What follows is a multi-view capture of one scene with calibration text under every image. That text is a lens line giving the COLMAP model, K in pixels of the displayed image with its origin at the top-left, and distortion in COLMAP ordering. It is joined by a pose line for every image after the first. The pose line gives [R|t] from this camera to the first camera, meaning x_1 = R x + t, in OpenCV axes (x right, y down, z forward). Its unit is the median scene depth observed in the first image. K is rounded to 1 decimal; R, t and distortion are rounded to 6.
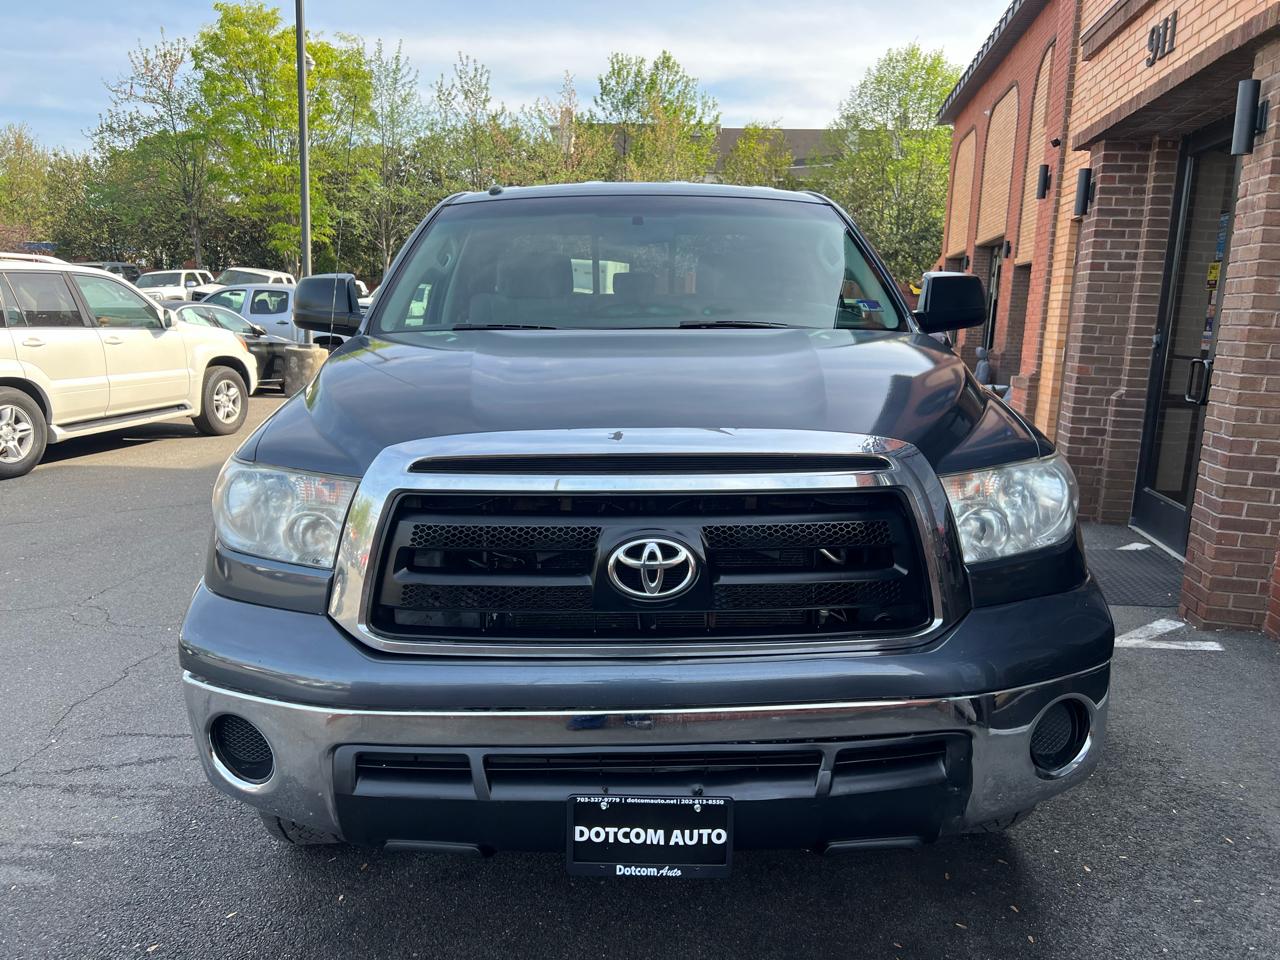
lens RADIAL K [[960.7, 0, 639.8], [0, 960.7, 484.4], [0, 0, 1]] dist [0.048891, -0.058875]
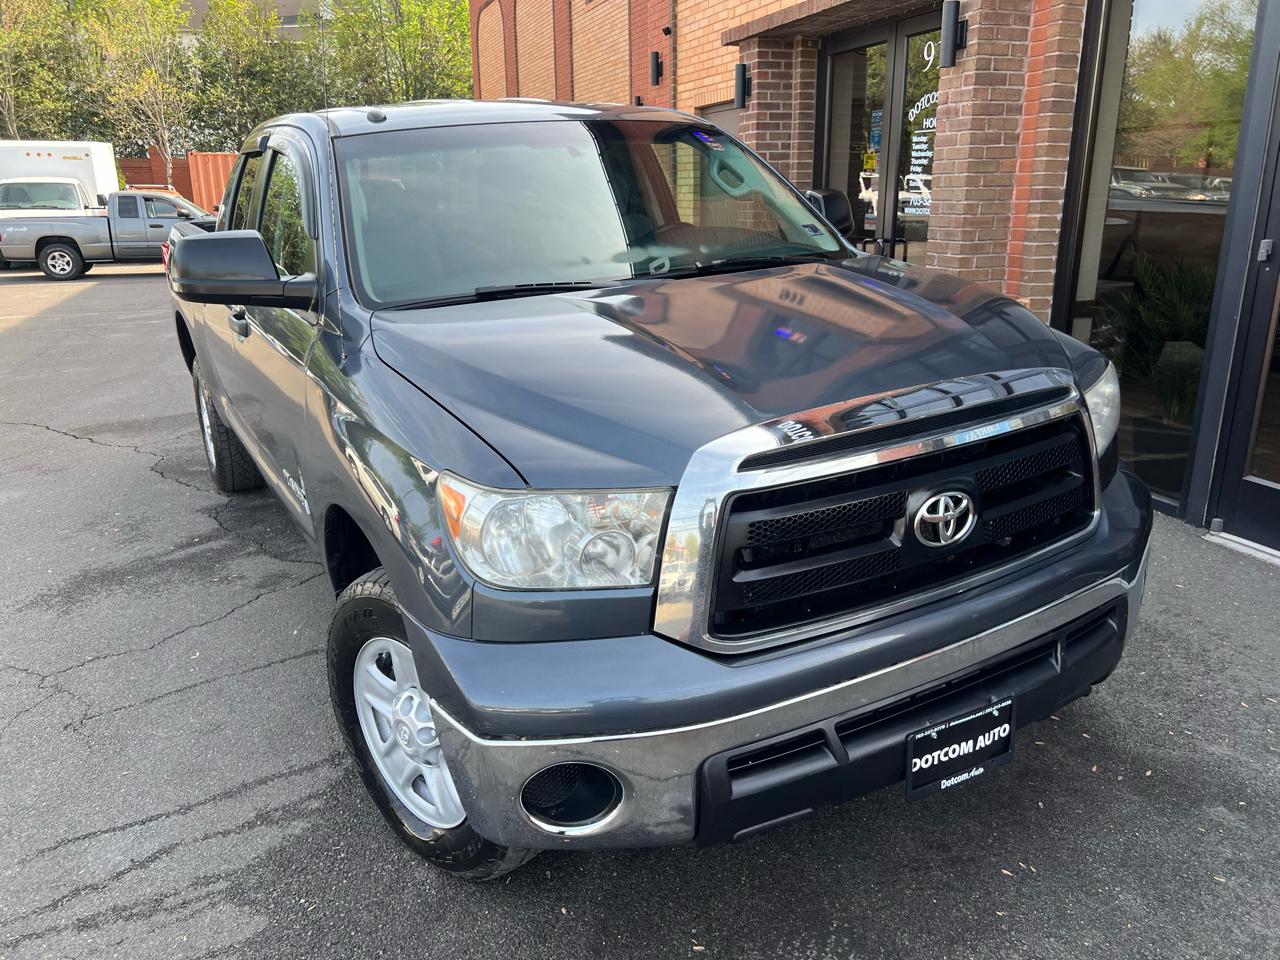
lens RADIAL K [[965.6, 0, 633.6], [0, 965.6, 482.3], [0, 0, 1]] dist [0.038280, -0.046424]
pose [[0.877531, -0.185421, 0.442219, -0.715187], [0.130312, 0.979721, 0.152205, -0.153689], [-0.461473, -0.075938, 0.883898, 0.177275]]
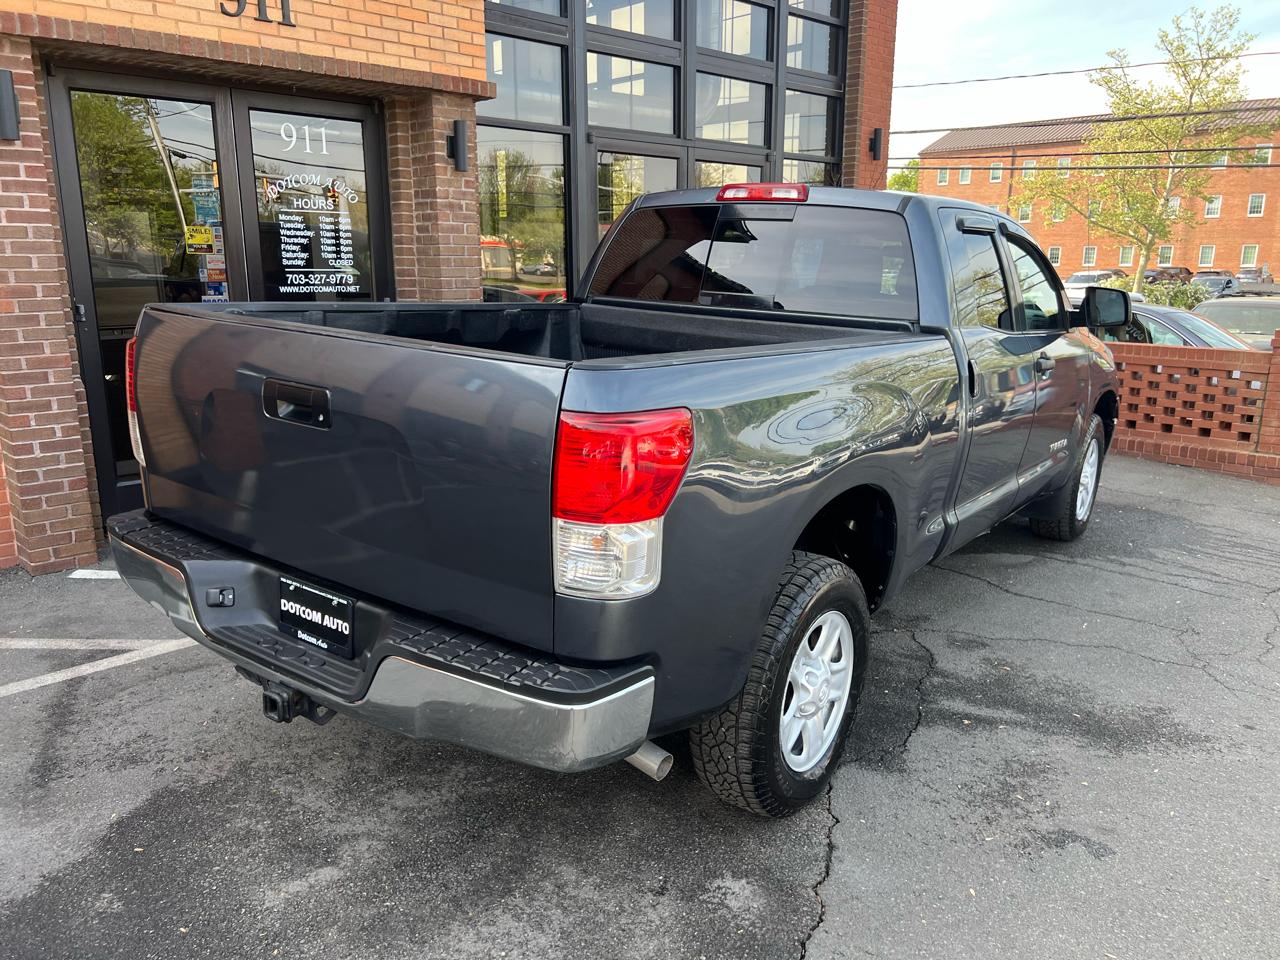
lens RADIAL K [[967.1, 0, 640.9], [0, 967.1, 485.9], [0, 0, 1]] dist [0.038568, -0.050631]
pose [[-0.801117, -0.175723, 0.572131, -1.107568], [0.073612, 0.919741, 0.385561, -0.947368], [-0.593964, 0.350995, -0.723885, 4.373006]]
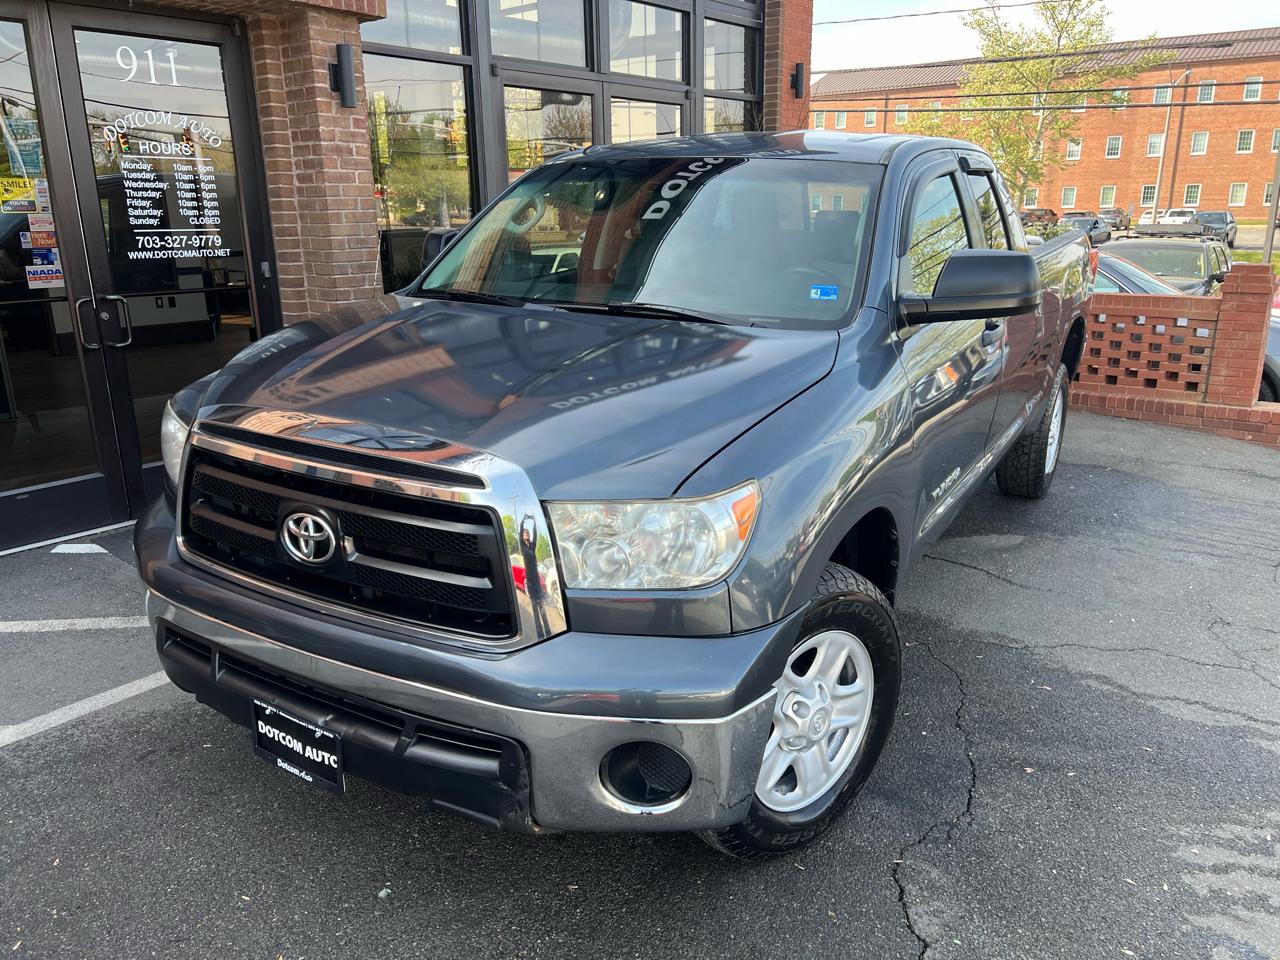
lens RADIAL K [[960.7, 0, 639.8], [0, 960.7, 484.4], [0, 0, 1]] dist [0.048891, -0.058875]
pose [[-0.867217, -0.163976, 0.470156, -0.739621], [0.068009, 0.896365, 0.438069, -0.894121], [-0.493265, 0.411875, -0.766191, 4.117047]]
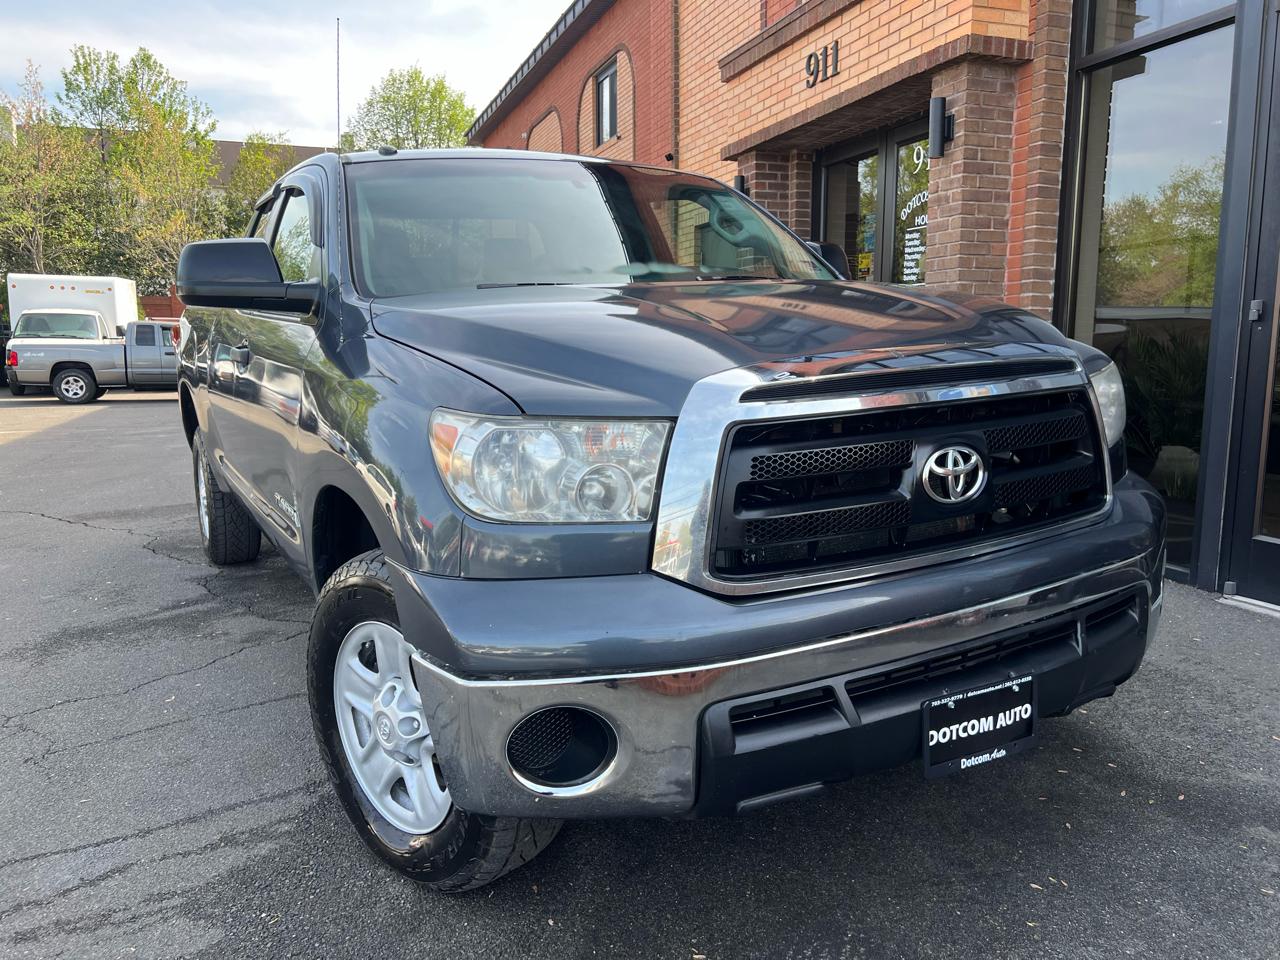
lens RADIAL K [[964.0, 0, 637.6], [0, 964.0, 483.8], [0, 0, 1]] dist [0.041607, -0.052029]
pose [[0.877472, -0.109796, 0.466891, -0.726803], [0.120574, 0.992681, 0.006836, 0.044808], [-0.464224, 0.050296, 0.884288, 0.203913]]
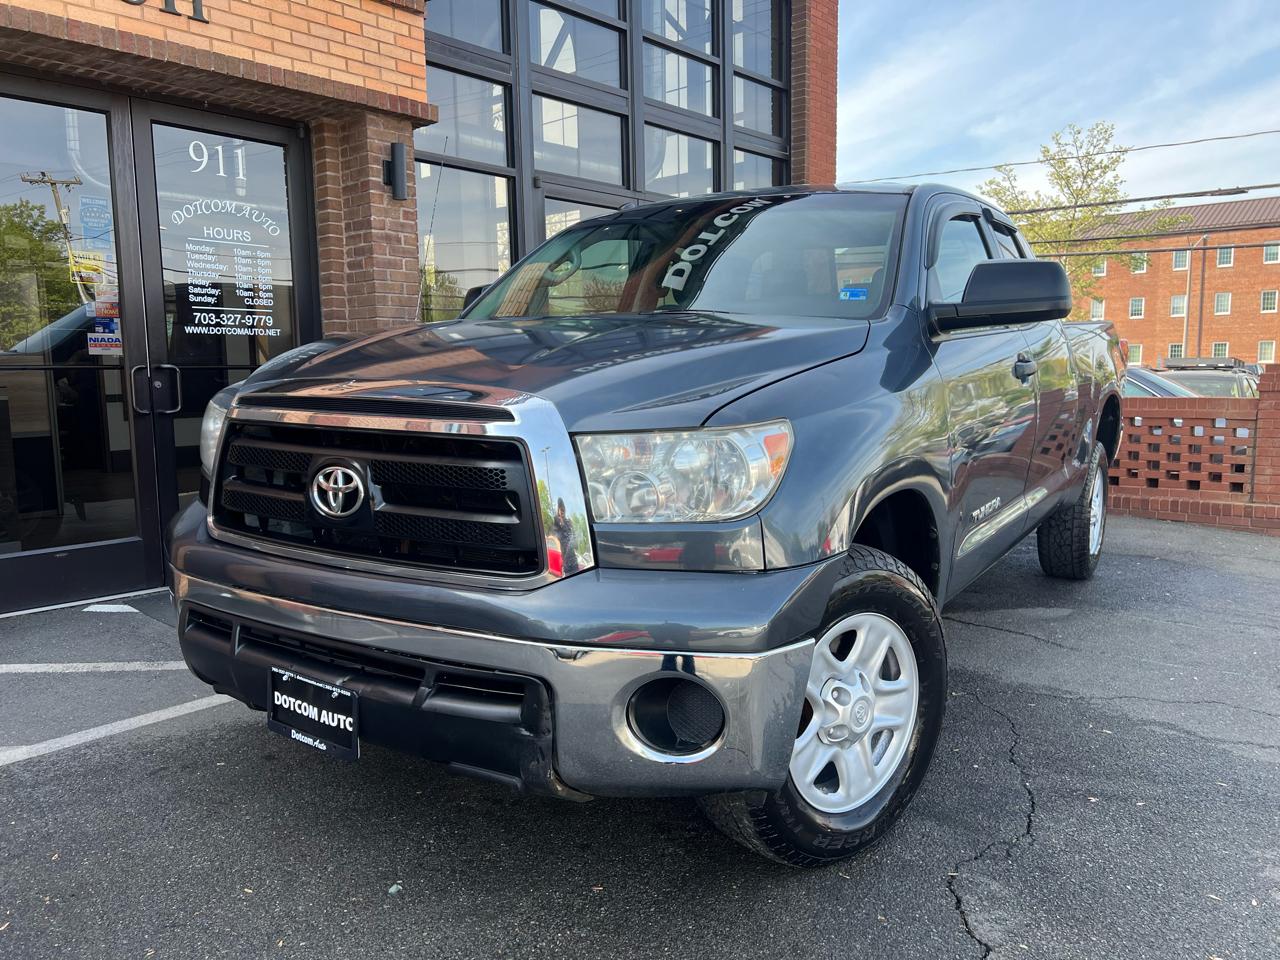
lens RADIAL K [[961.4, 0, 633.3], [0, 961.4, 479.2], [0, 0, 1]] dist [0.045697, -0.055045]
pose [[-0.846021, -0.084793, 0.526364, -0.764498], [0.077923, 0.957004, 0.279411, -0.672172], [-0.527425, 0.277403, -0.803038, 4.184773]]
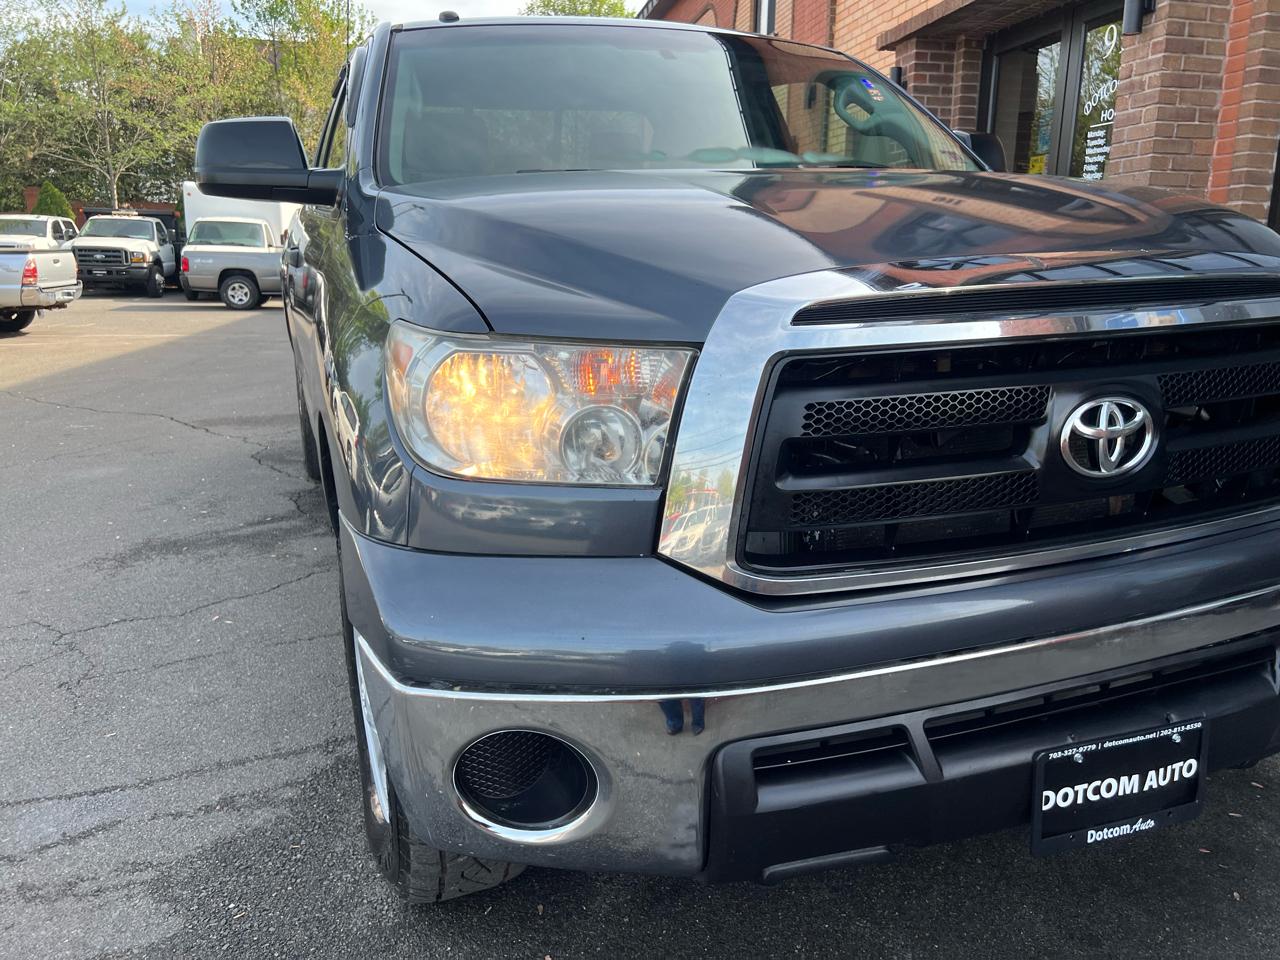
lens RADIAL K [[970.2, 0, 644.6], [0, 970.2, 474.9], [0, 0, 1]] dist [0.011966, -0.009319]
pose [[0.940444, -0.098139, 0.325474, -0.527408], [0.081310, 0.994571, 0.064947, 0.035669], [-0.330081, -0.034615, 0.943318, 0.374185]]
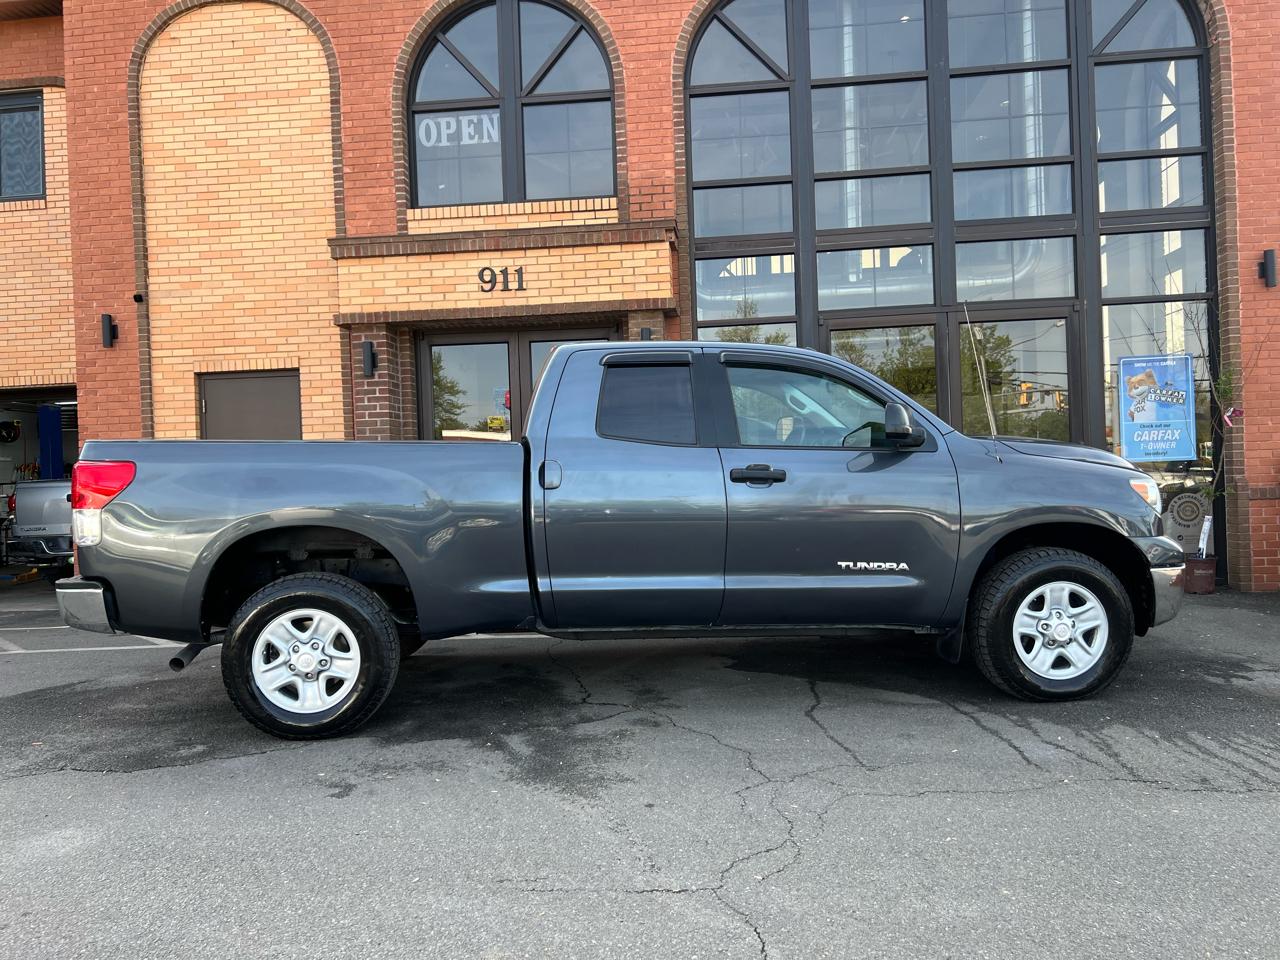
lens RADIAL K [[960.7, 0, 639.8], [0, 960.7, 484.4], [0, 0, 1]] dist [0.048891, -0.058875]
pose [[-0.067292, -0.036644, 0.997060, -2.876444], [0.205868, 0.977311, 0.049812, -0.417220], [-0.976263, 0.208614, -0.058221, 2.492637]]
